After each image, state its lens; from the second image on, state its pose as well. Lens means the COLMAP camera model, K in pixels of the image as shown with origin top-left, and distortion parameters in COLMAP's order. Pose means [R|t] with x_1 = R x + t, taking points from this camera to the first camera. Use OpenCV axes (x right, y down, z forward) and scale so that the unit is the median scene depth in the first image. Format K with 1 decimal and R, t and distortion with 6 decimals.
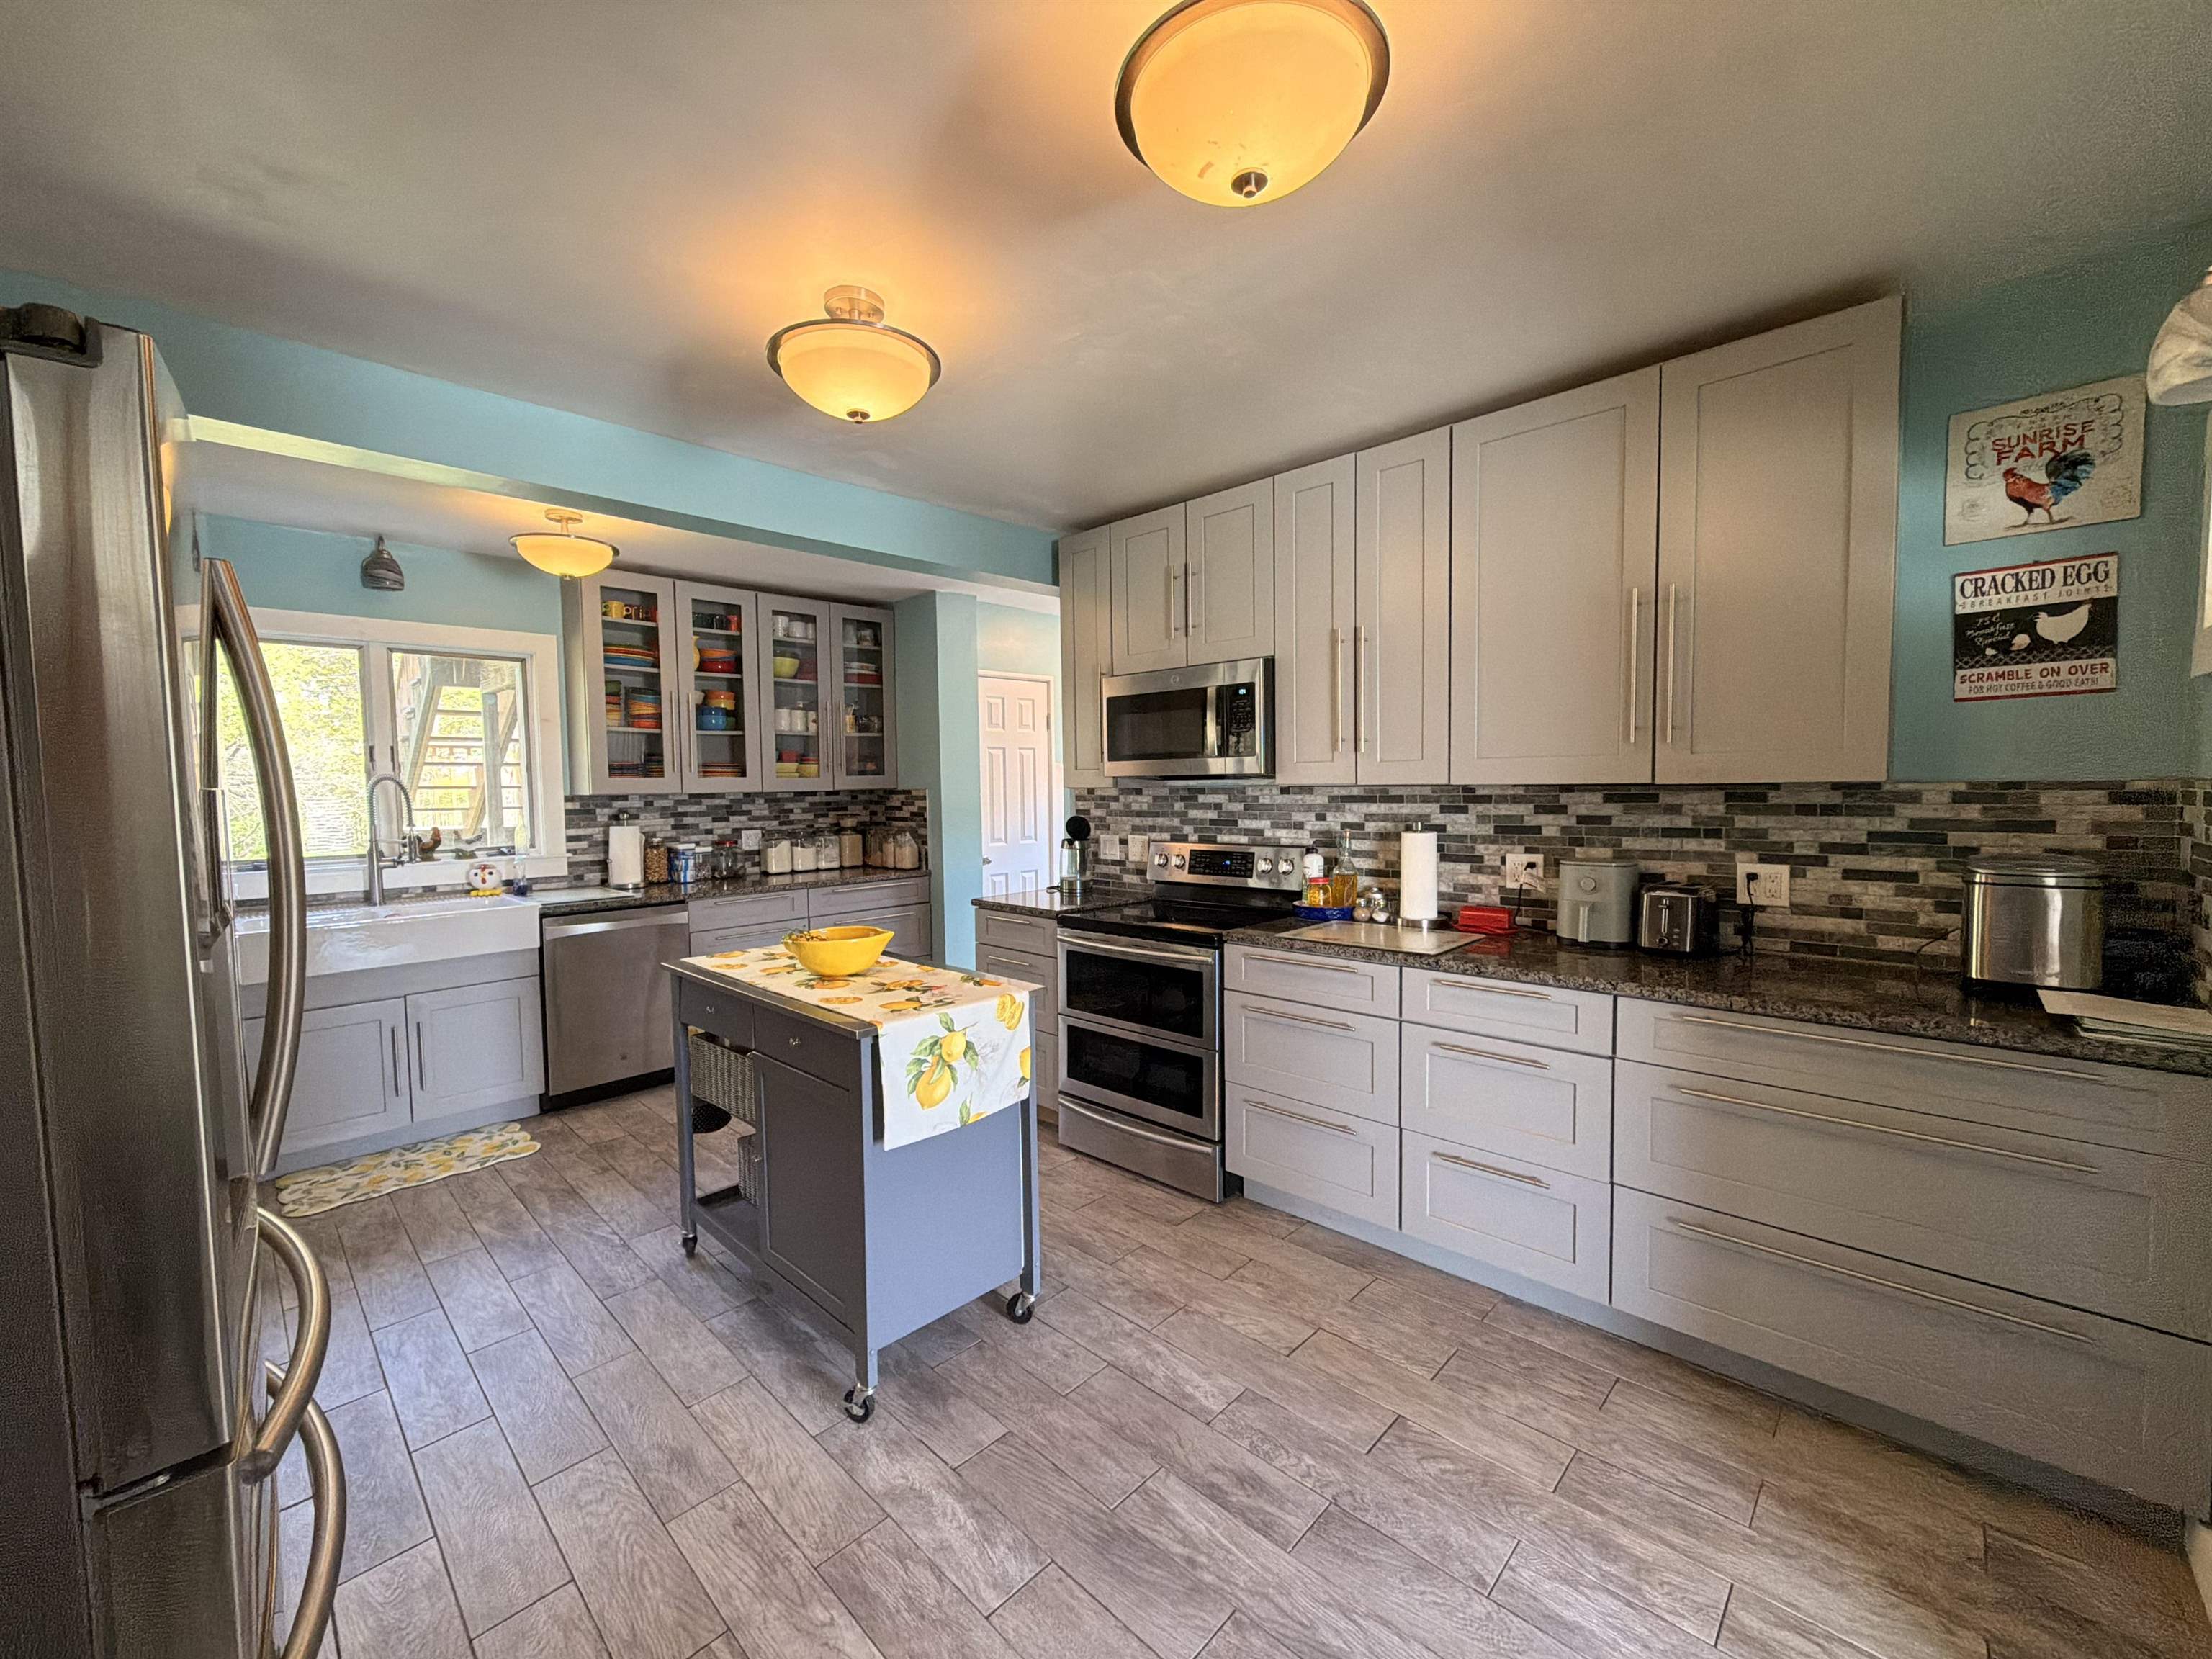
lens RADIAL K [[875.5, 0, 1106.0], [0, 875.5, 829.5], [0, 0, 1]] dist [0.002082, -0.000032]
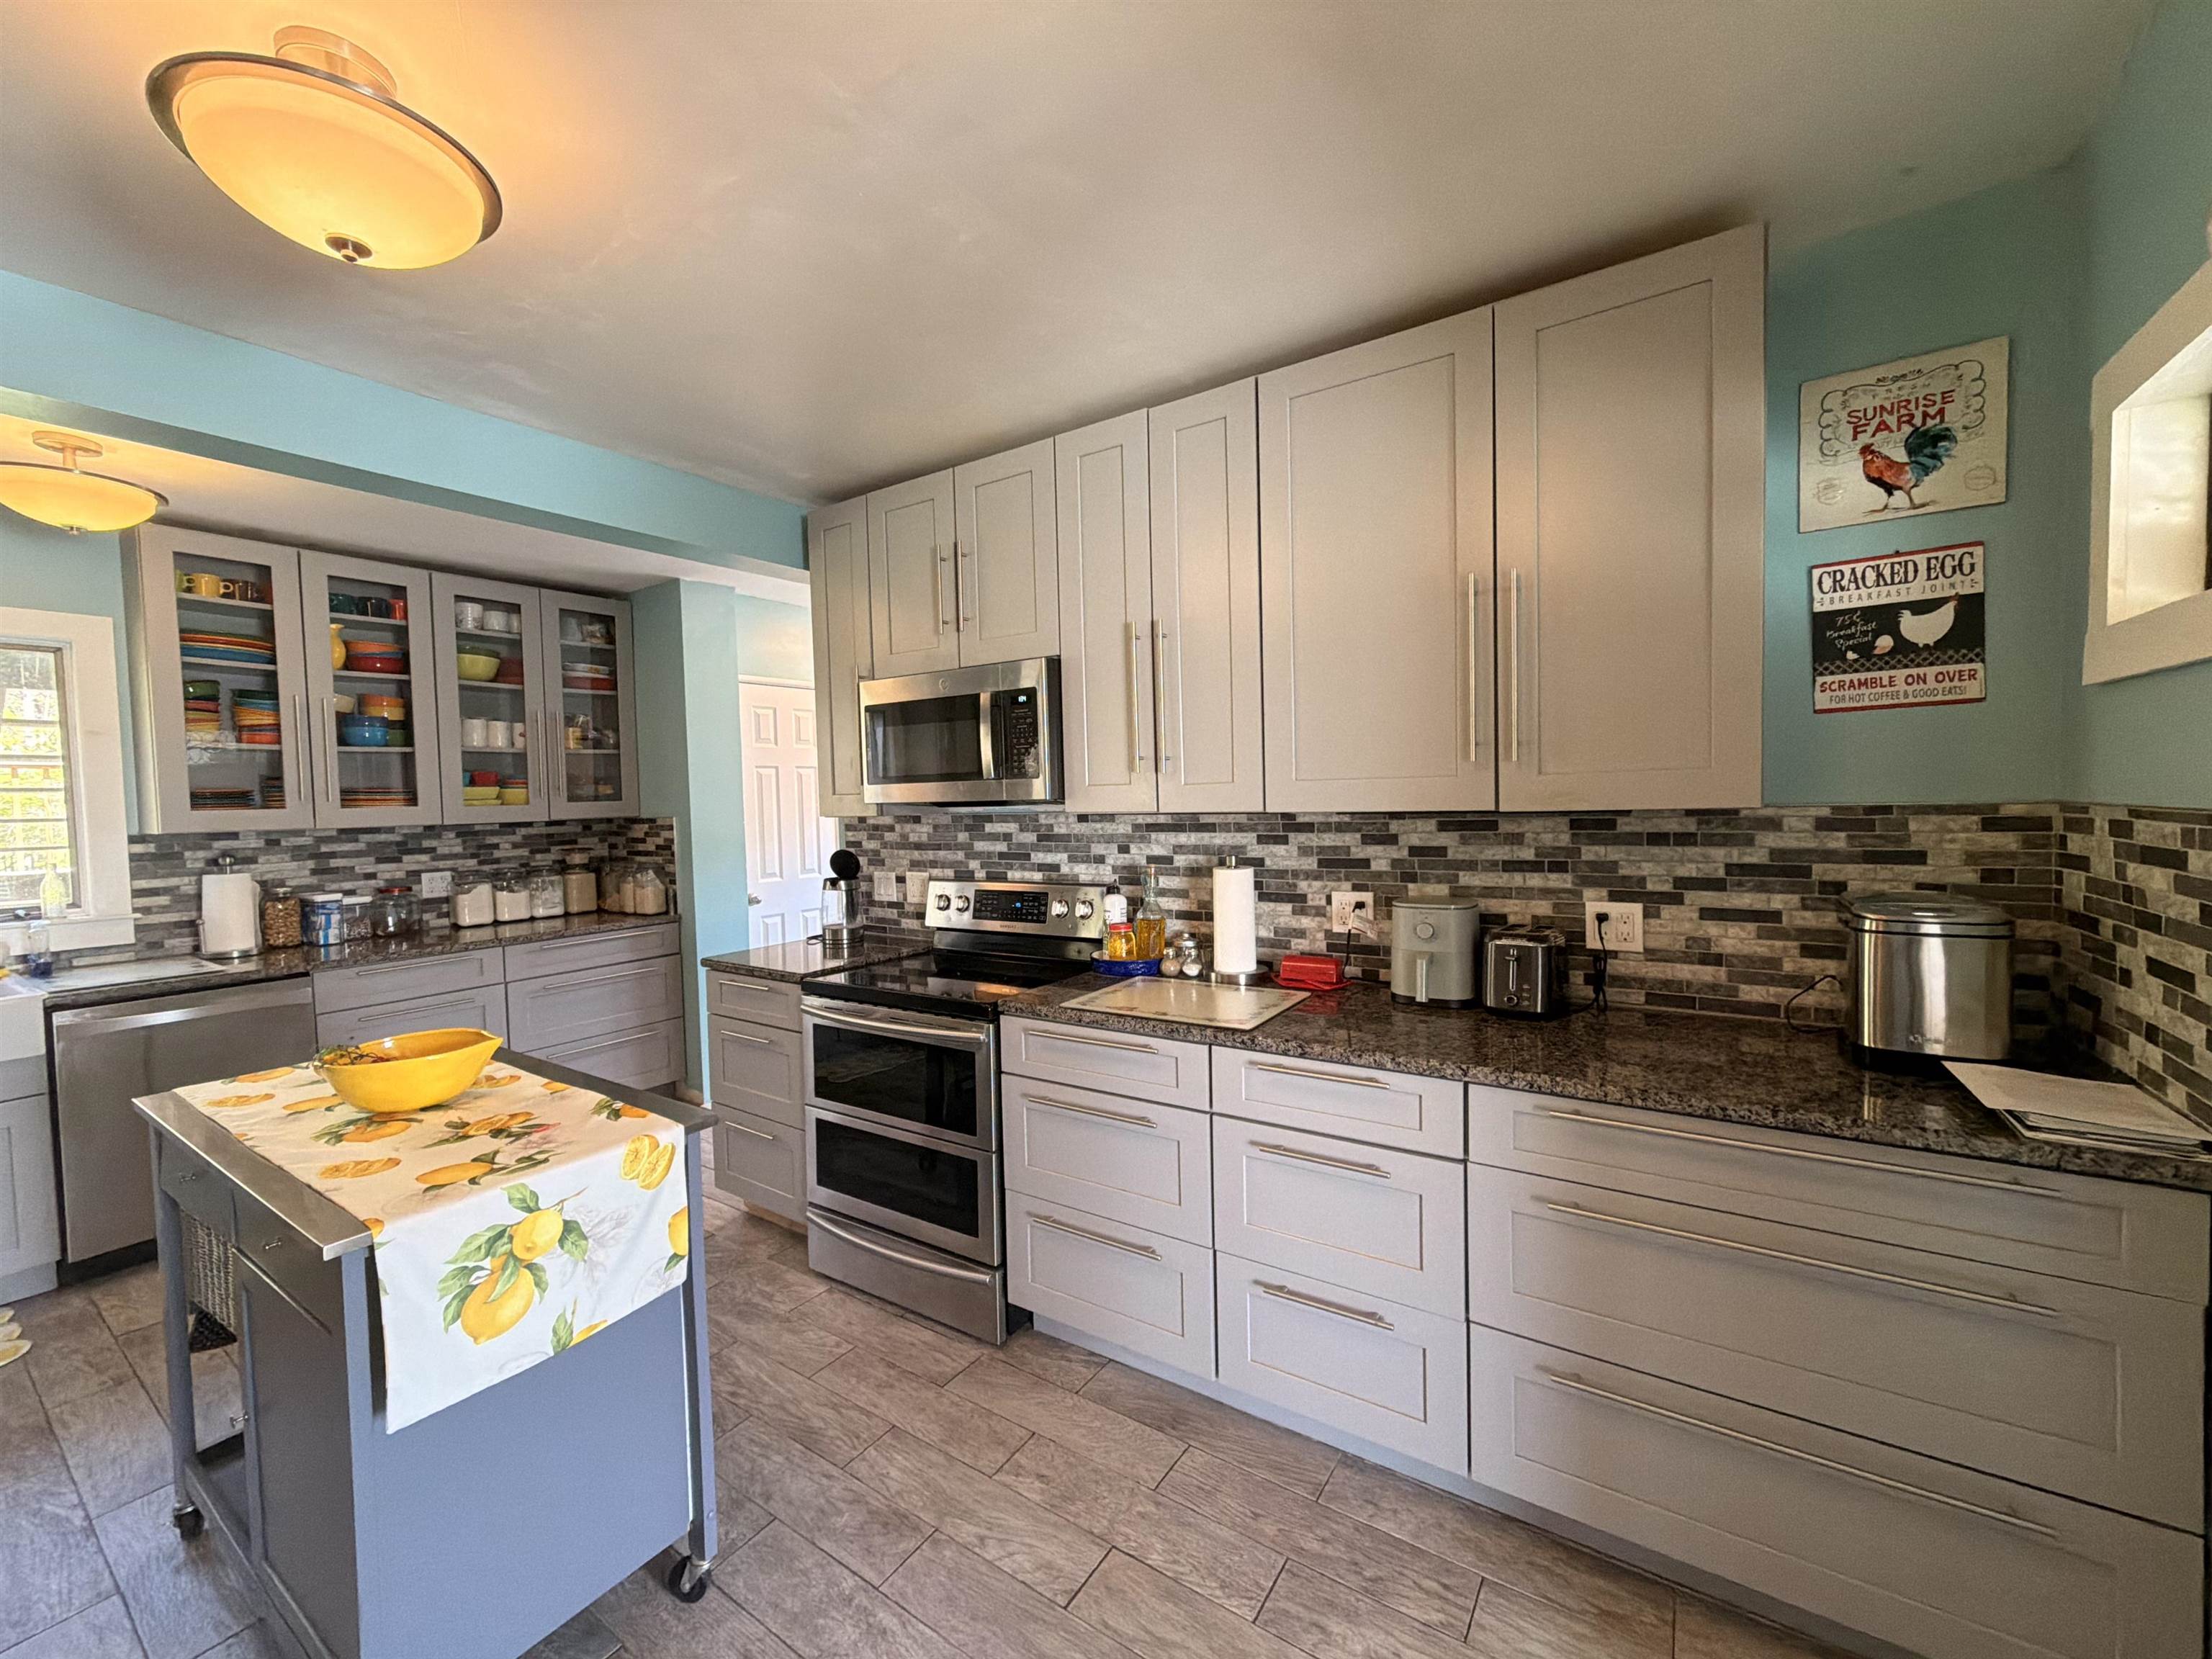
lens RADIAL K [[875.5, 0, 1106.0], [0, 875.5, 829.5], [0, 0, 1]] dist [0.002082, -0.000032]
pose [[0.984325, -0.017068, 0.175534, 0.091224], [0.020163, 0.999671, -0.015863, -0.022716], [-0.175205, 0.019154, 0.984346, 0.196870]]
